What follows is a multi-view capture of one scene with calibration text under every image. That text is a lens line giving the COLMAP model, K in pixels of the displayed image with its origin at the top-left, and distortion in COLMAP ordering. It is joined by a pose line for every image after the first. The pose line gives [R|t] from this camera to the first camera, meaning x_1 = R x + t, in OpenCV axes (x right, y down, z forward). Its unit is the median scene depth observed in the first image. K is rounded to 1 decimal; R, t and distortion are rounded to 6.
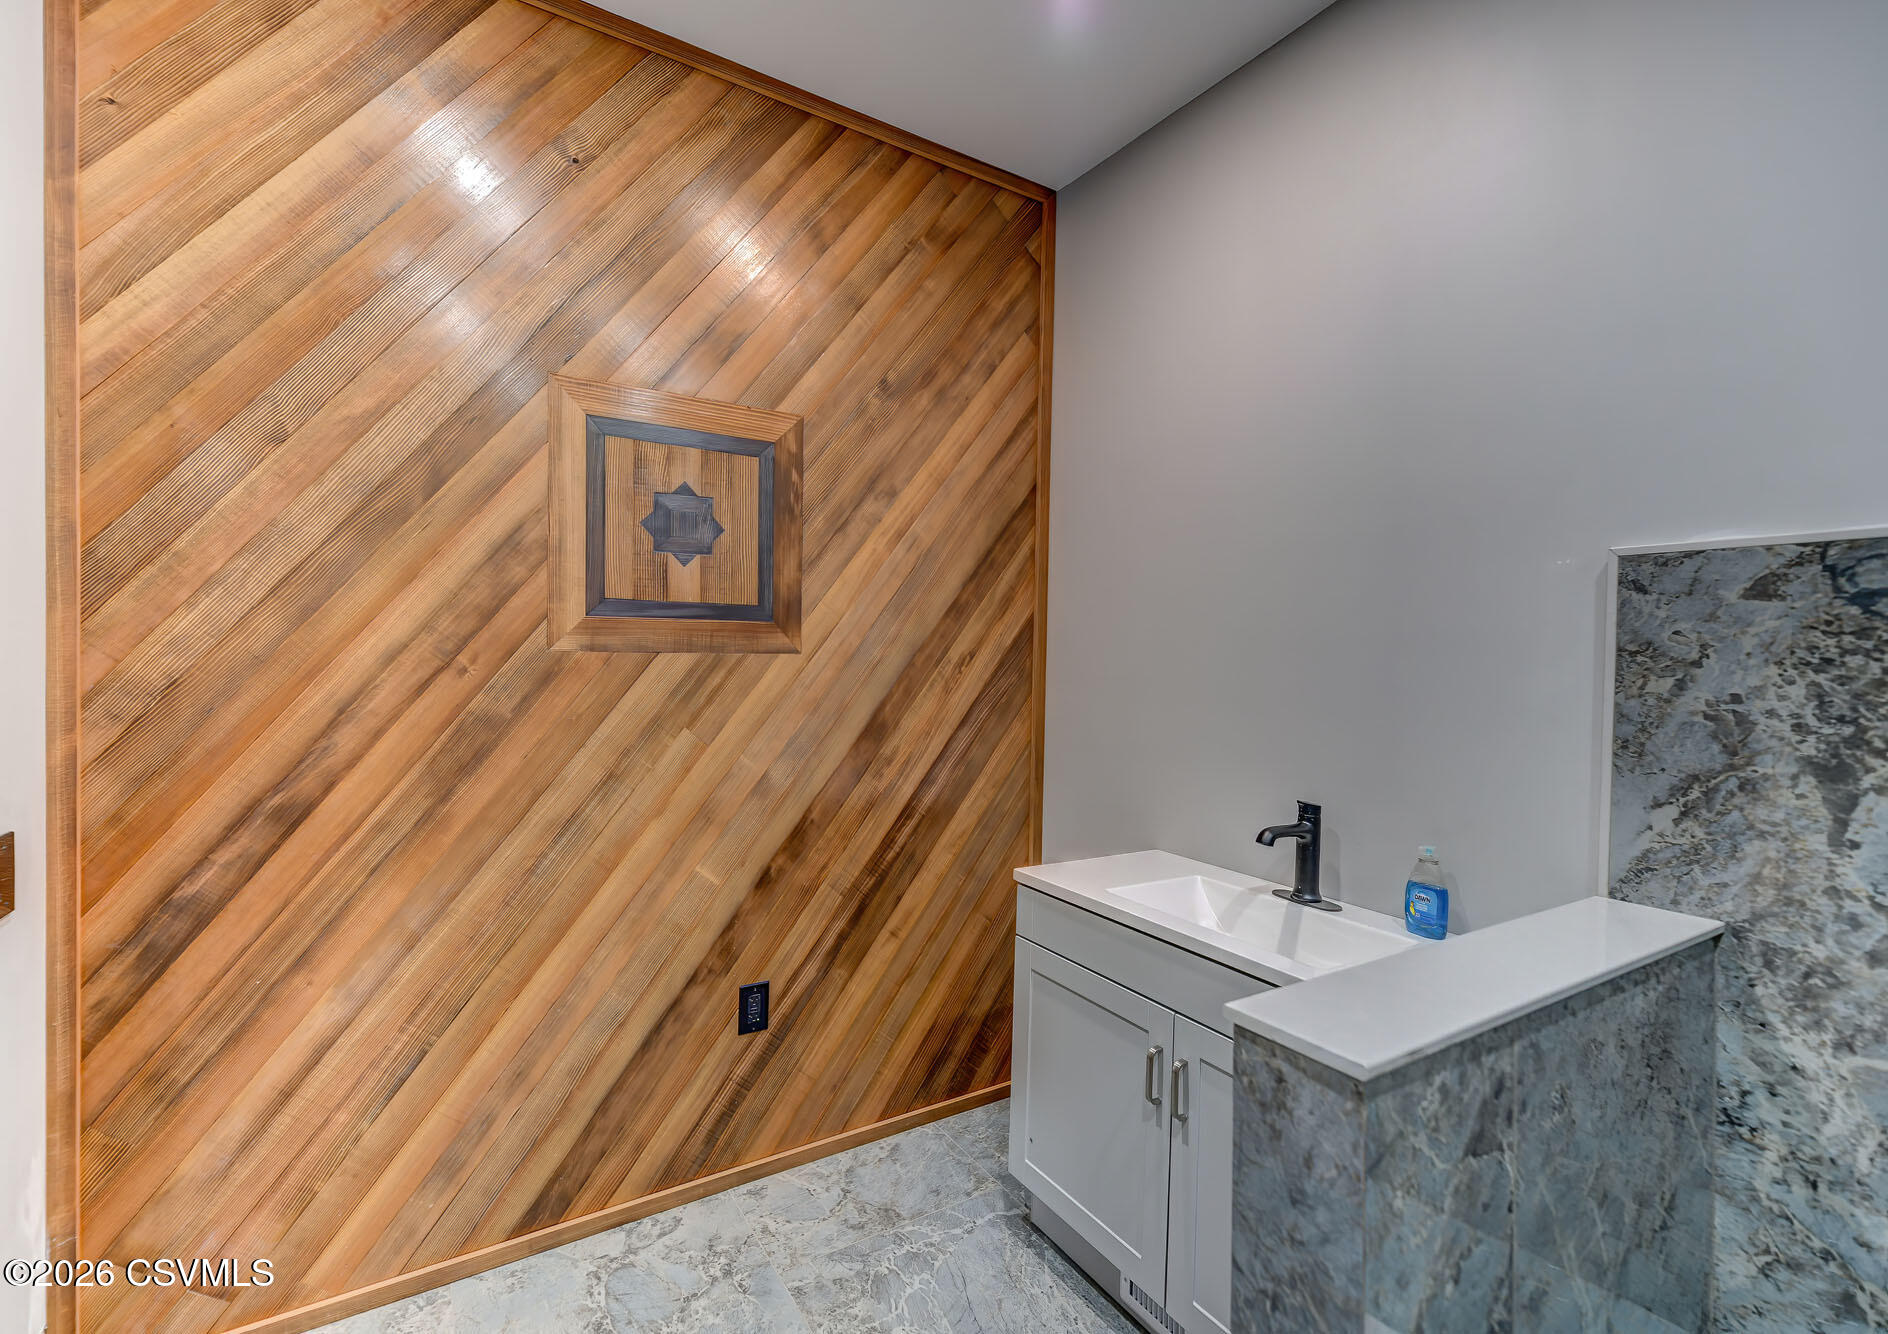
lens RADIAL K [[875.6, 0, 942.5], [0, 875.6, 661.7], [0, 0, 1]] dist [0.002530, 0.000392]
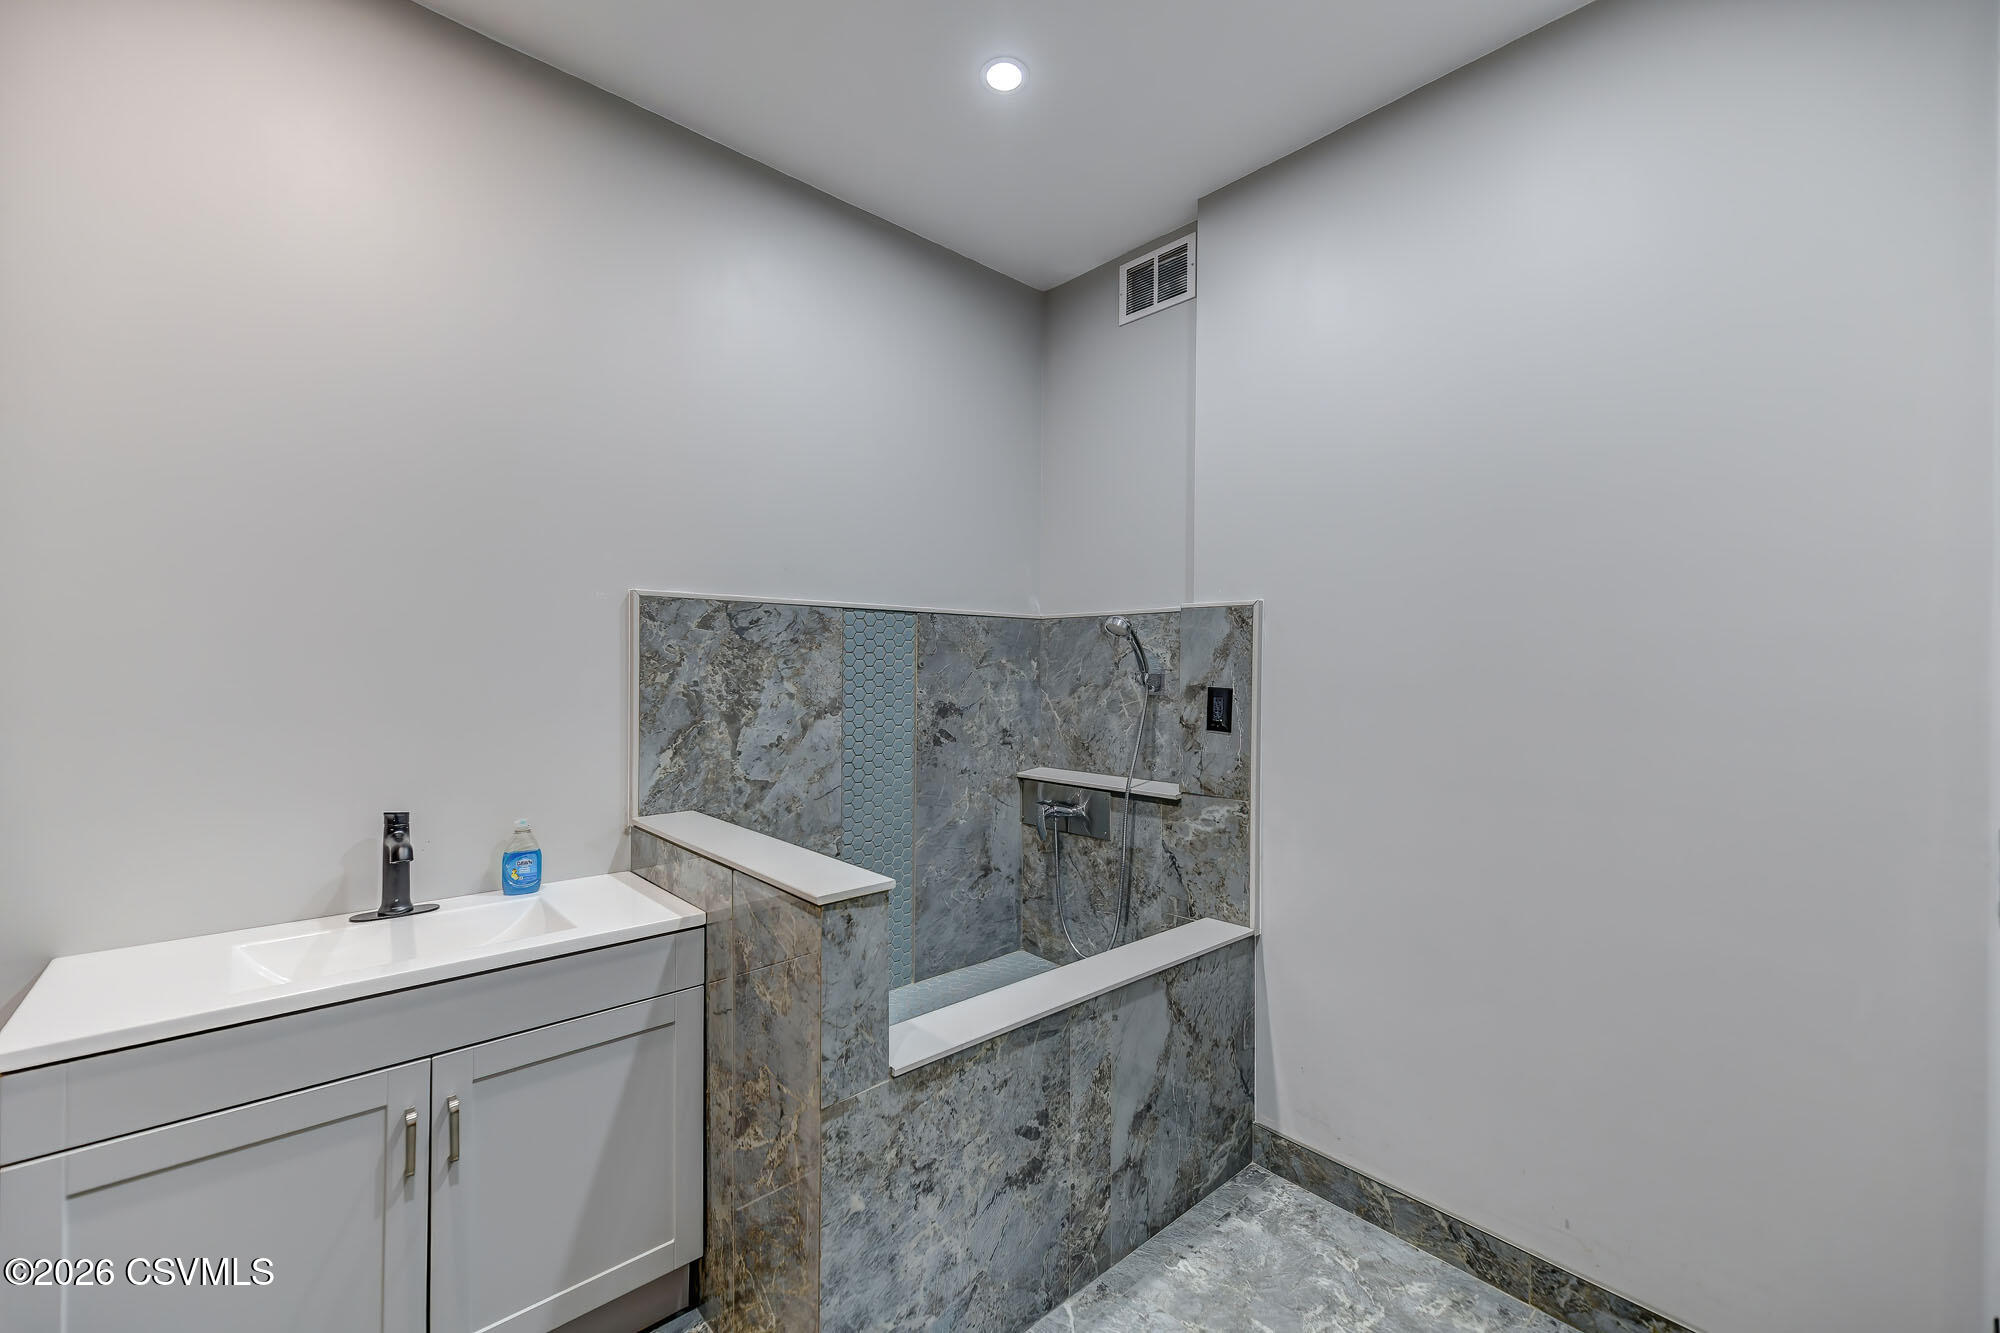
lens RADIAL K [[817.1, 0, 998.4], [0, 817.1, 666.1], [0, 0, 1]] dist [0.015682, -0.002282]
pose [[-0.206131, -0.020714, 0.978305, -0.850584], [-0.000722, 0.999779, 0.021016, -0.028708], [-0.978524, 0.003625, -0.206100, 0.744766]]
